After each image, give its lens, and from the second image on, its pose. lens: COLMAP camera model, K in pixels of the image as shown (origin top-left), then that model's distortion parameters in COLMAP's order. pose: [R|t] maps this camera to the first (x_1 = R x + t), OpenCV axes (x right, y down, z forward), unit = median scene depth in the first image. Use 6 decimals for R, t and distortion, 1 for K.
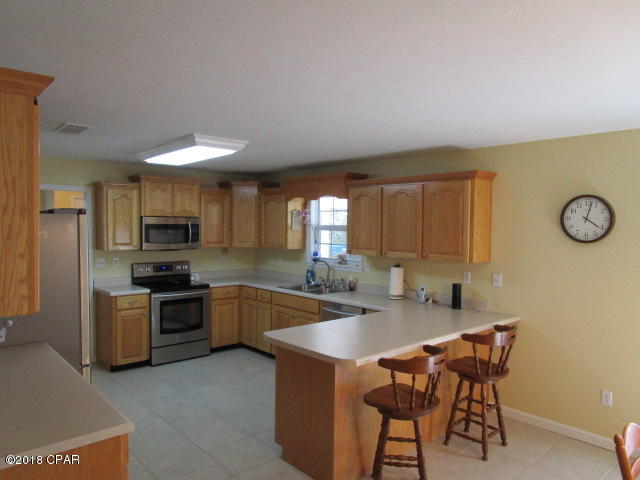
lens RADIAL K [[466.5, 0, 320.0], [0, 466.5, 240.0], [0, 0, 1]] dist [-0.007086, -0.007451]
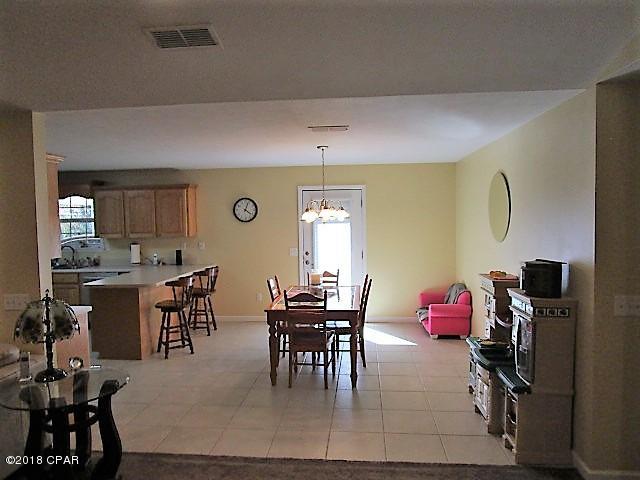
lens RADIAL K [[414.2, 0, 318.1], [0, 414.2, 236.8], [0, 0, 1]] dist [-0.005318, -0.001496]
pose [[0.733346, -0.062585, 0.676969, -0.323196], [0.052575, 0.997993, 0.035310, 0.018315], [-0.677820, 0.009698, 0.735164, -0.409591]]
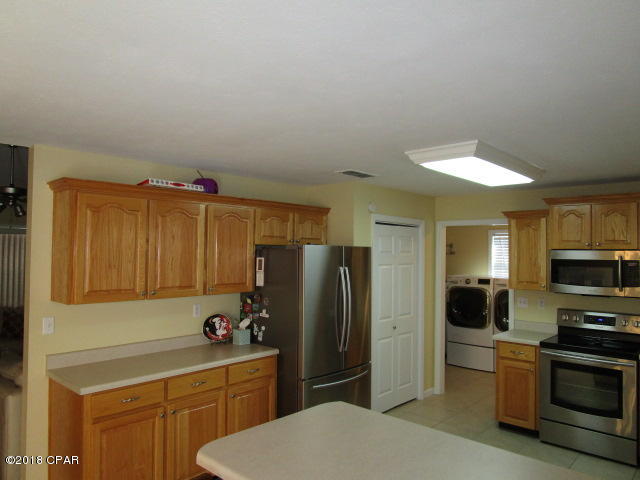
lens RADIAL K [[466.5, 0, 320.0], [0, 466.5, 240.0], [0, 0, 1]] dist [-0.007086, -0.007451]
pose [[0.118253, -0.029896, -0.992533, 0.702578], [-0.054702, 0.997833, -0.036573, -0.030602], [0.991476, 0.058619, 0.116361, 0.973669]]
